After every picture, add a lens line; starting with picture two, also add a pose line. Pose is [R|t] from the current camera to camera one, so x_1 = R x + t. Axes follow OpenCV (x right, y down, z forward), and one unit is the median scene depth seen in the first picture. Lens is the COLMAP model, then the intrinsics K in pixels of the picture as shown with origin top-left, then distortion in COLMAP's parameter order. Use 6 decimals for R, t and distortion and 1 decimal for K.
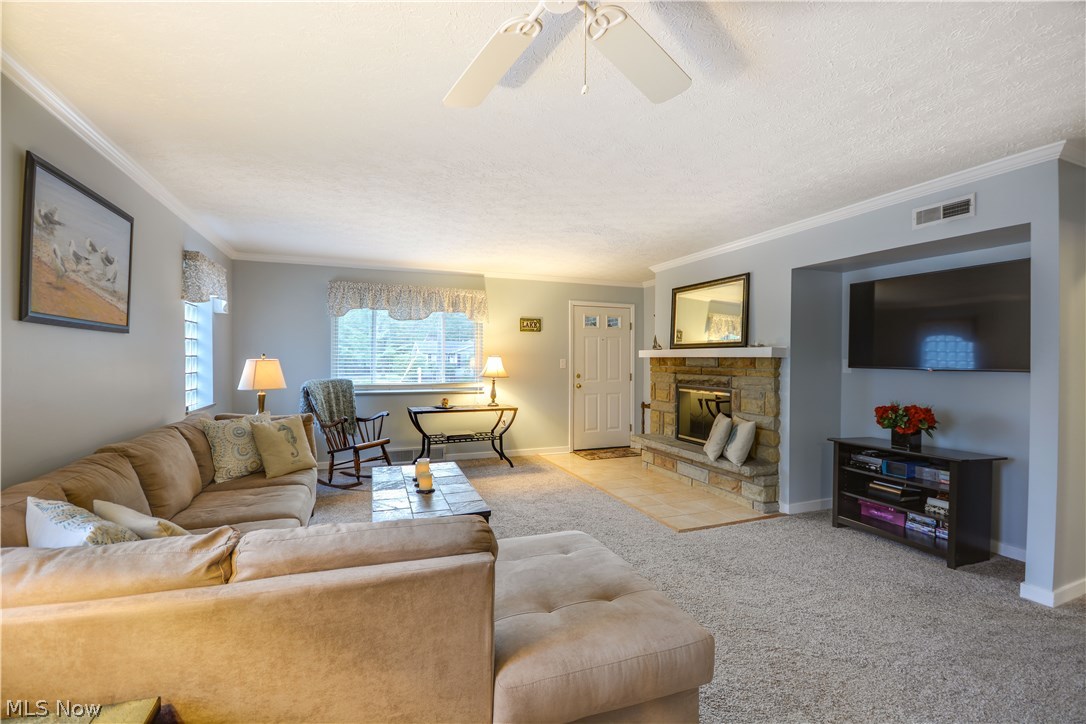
lens RADIAL K [[475.4, 0, 540.4], [0, 475.4, 357.8], [0, 0, 1]] dist [-0.014028, -0.000572]
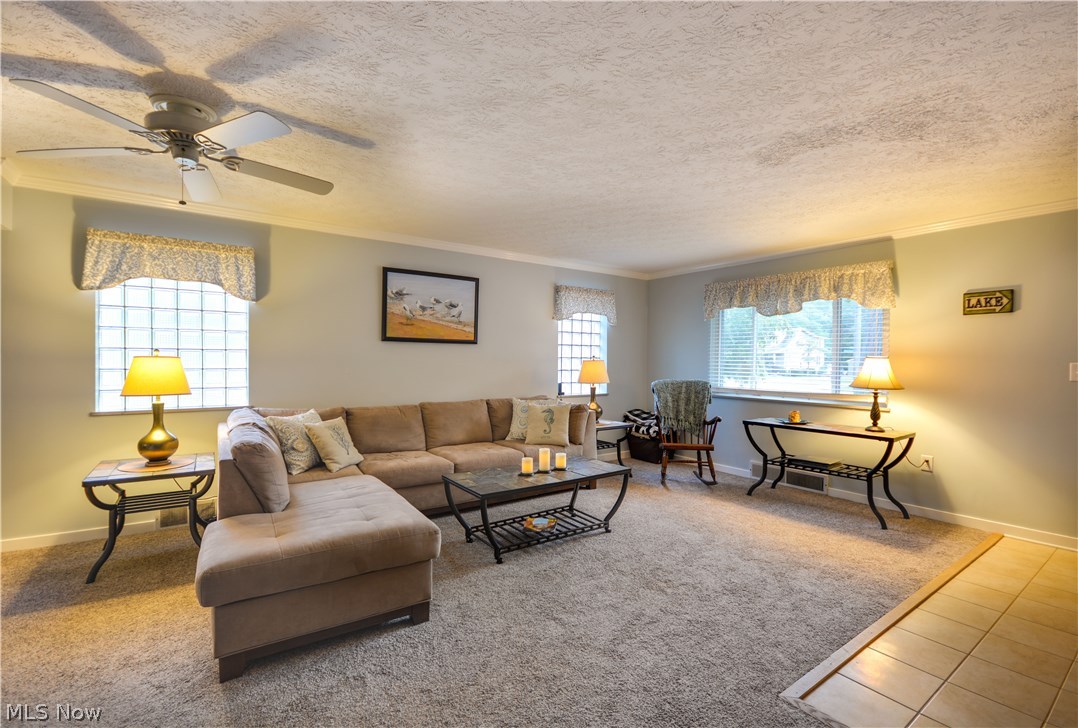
lens RADIAL K [[483.6, 0, 546.8], [0, 483.6, 363.6], [0, 0, 1]] dist [-0.002222, -0.000256]
pose [[0.244956, 0.006354, -0.969513, 0.548804], [-0.006190, 0.999968, 0.004990, 0.006051], [0.969514, 0.004779, 0.244988, 0.467331]]
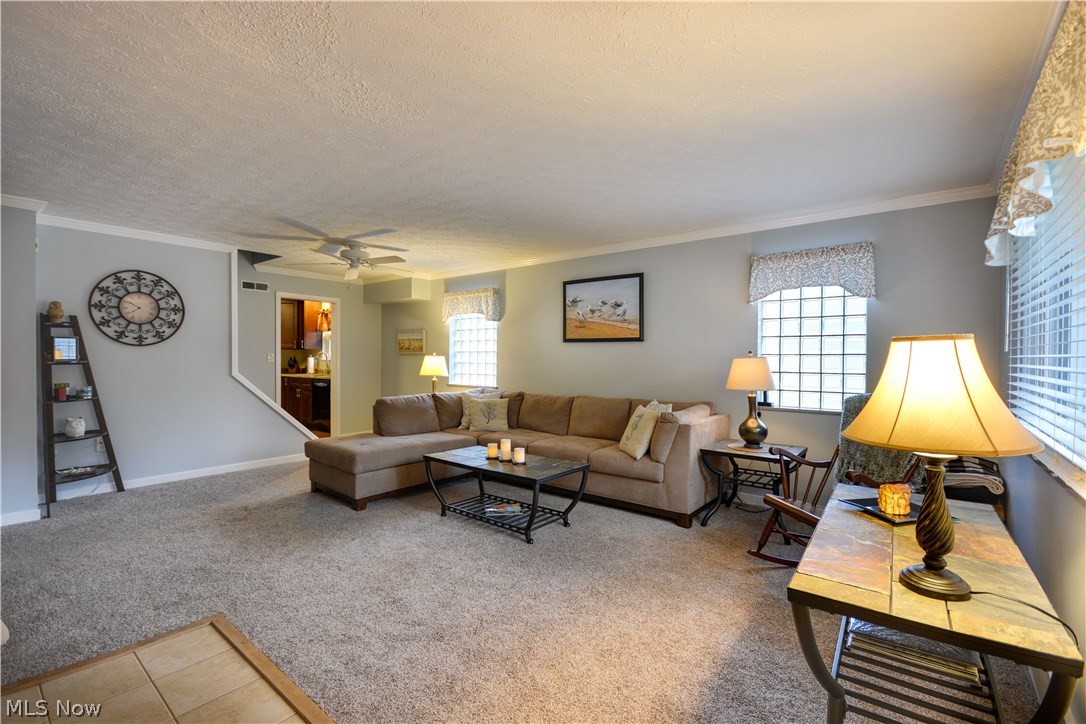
lens RADIAL K [[475.4, 0, 534.9], [0, 475.4, 365.8], [0, 0, 1]] dist [-0.014028, -0.000572]
pose [[-0.872425, -0.001303, -0.488746, 0.172041], [-0.009362, 0.999858, 0.014046, 0.008930], [0.488658, 0.016830, -0.872313, 1.329168]]
